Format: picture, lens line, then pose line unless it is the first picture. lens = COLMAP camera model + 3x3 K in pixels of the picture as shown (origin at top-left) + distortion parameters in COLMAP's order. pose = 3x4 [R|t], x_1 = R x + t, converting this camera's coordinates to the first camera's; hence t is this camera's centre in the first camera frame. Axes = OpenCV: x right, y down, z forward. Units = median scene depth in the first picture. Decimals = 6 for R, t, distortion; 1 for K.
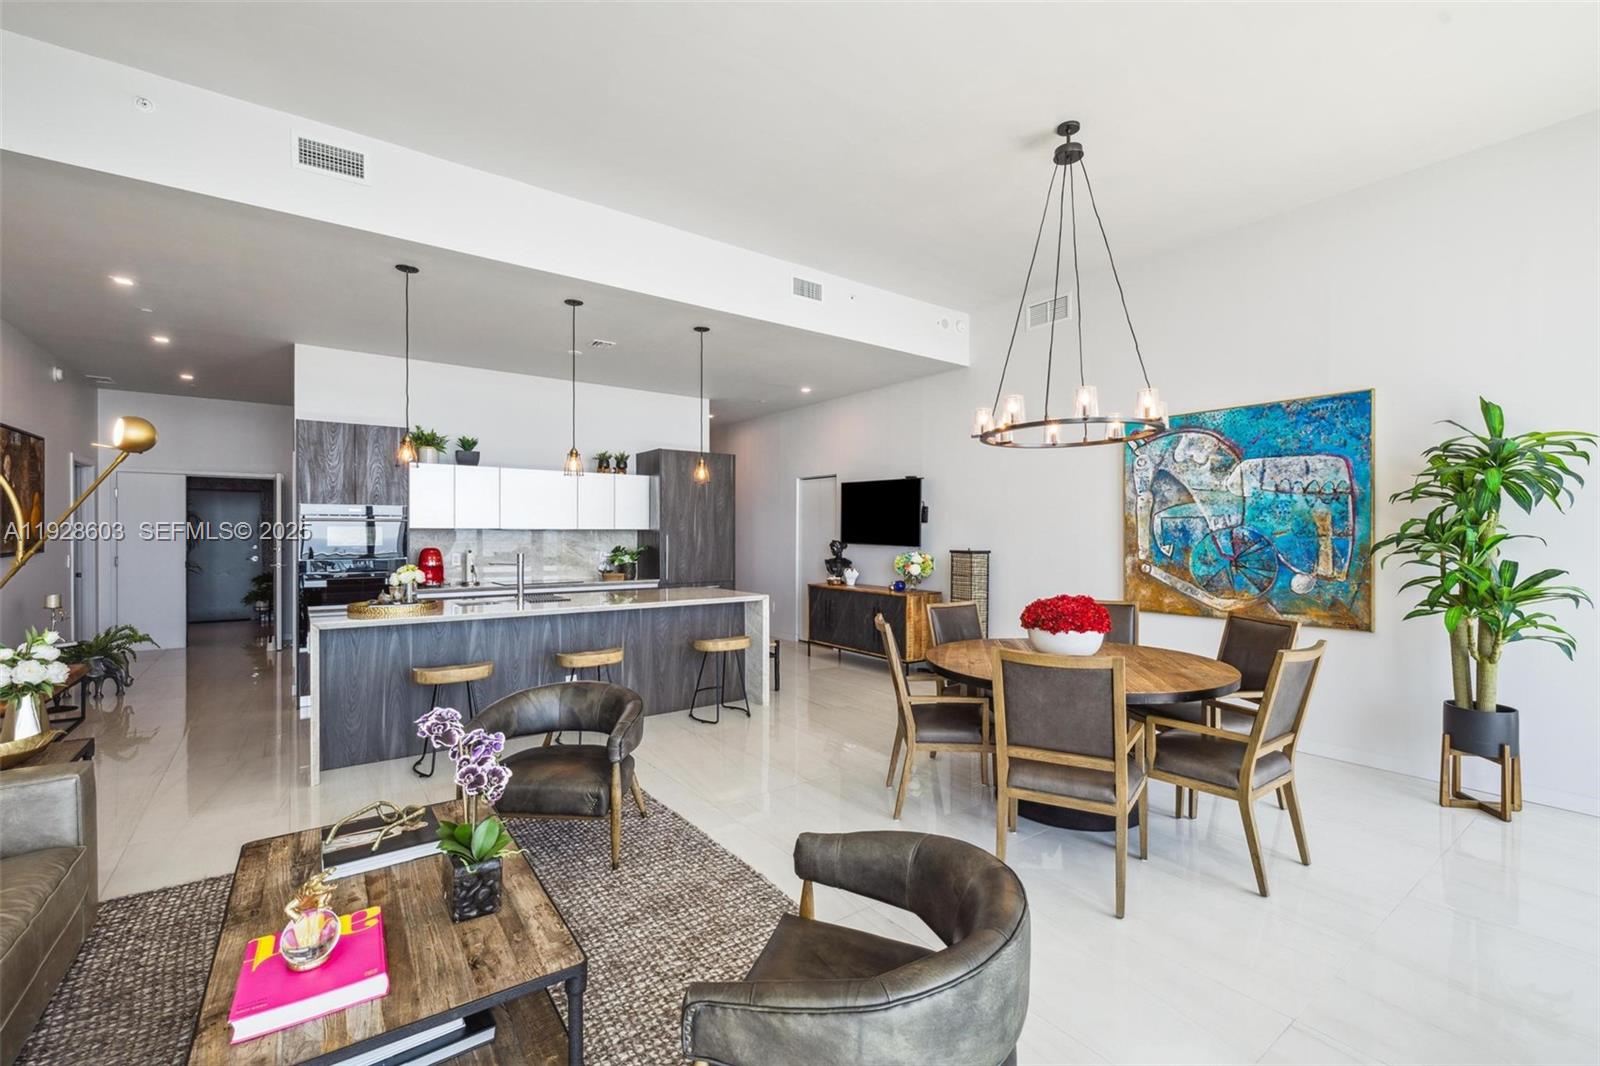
lens RADIAL K [[679.4, 0, 800.0], [0, 679.4, 533.0], [0, 0, 1]] dist [0.000559, 0.000039]
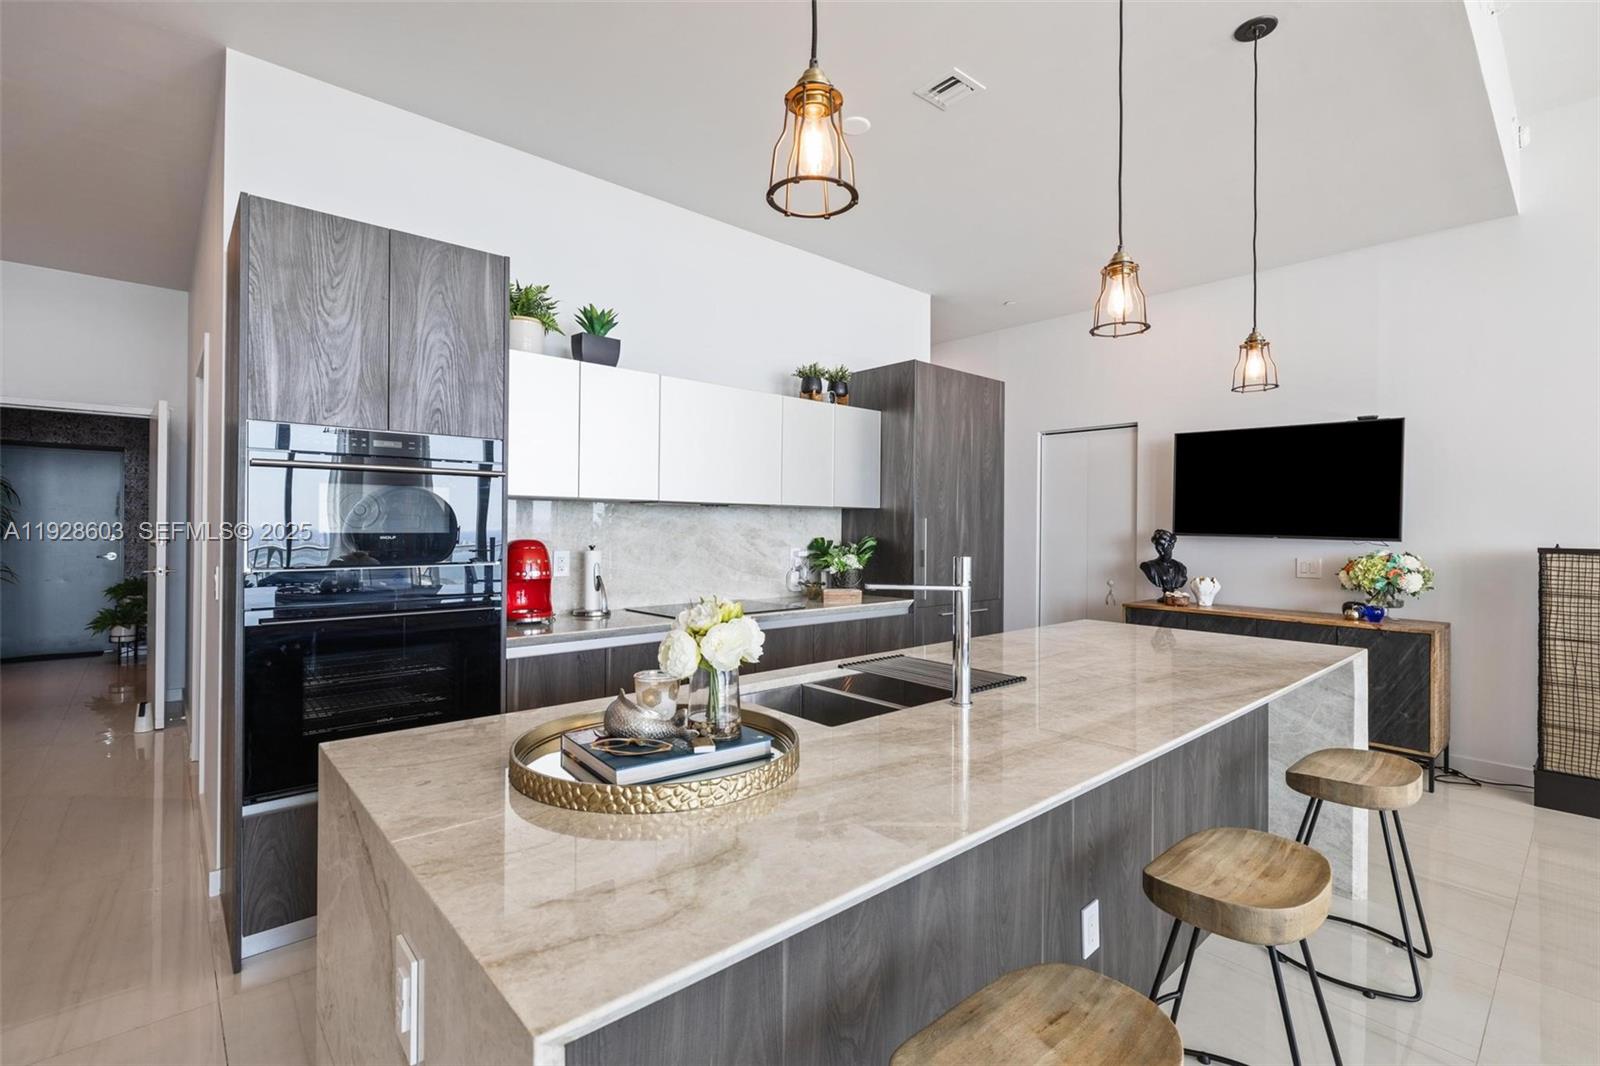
lens RADIAL K [[724.5, 0, 795.0], [0, 724.5, 527.3], [0, 0, 1]] dist [-0.009294, -0.000216]
pose [[0.996066, 0.005943, 0.088410, -0.490522], [-0.006060, 0.999981, 0.001052, 0.014660], [-0.088402, -0.001584, 0.996084, 0.600198]]
